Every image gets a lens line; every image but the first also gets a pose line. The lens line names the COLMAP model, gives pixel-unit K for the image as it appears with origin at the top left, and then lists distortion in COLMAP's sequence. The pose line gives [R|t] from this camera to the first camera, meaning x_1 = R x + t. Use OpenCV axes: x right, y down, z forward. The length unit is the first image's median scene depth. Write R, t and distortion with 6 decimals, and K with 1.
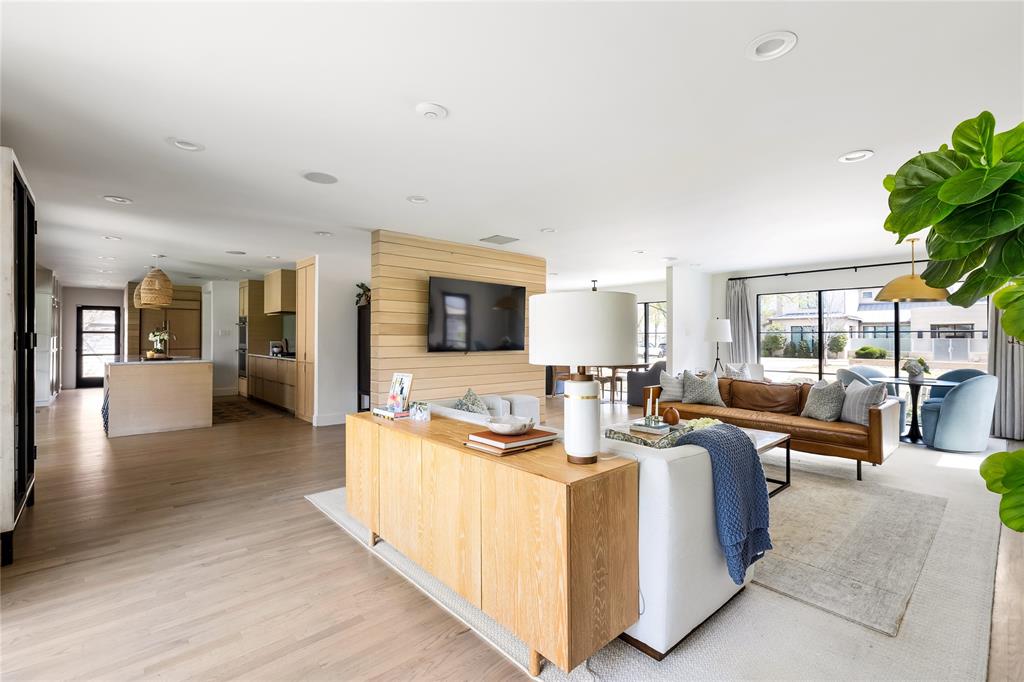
lens RADIAL K [[439.3, 0, 511.9], [0, 439.3, 337.0], [0, 0, 1]] dist [0.004150, 0.000741]
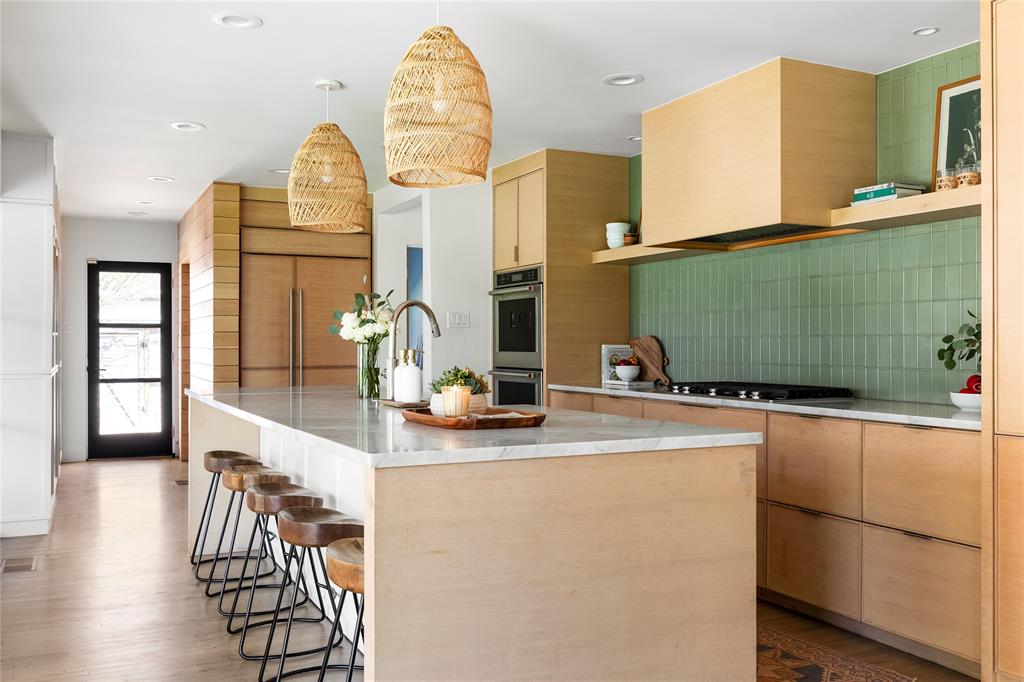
lens RADIAL K [[865.7, 0, 511.8], [0, 865.7, 347.4], [0, 0, 1]] dist [0.000631, 0.000830]
pose [[0.958282, -0.002079, -0.285816, -0.382755], [0.004073, 0.999971, 0.006382, 0.006379], [0.285794, -0.007280, 0.958263, 0.343747]]
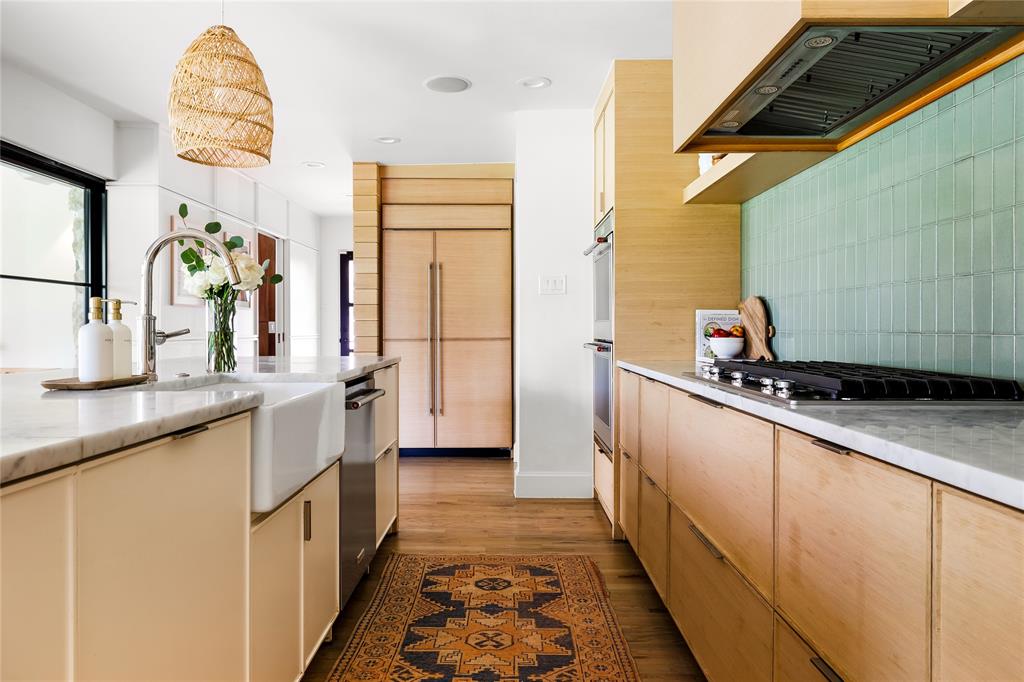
lens RADIAL K [[667.7, 0, 511.5], [0, 667.7, 331.4], [0, 0, 1]] dist [-0.003999, 0.007971]
pose [[0.733822, 0.000597, -0.679341, -0.332526], [0.004509, 0.999973, 0.005750, 0.016373], [0.679326, -0.007282, 0.733800, 0.586433]]
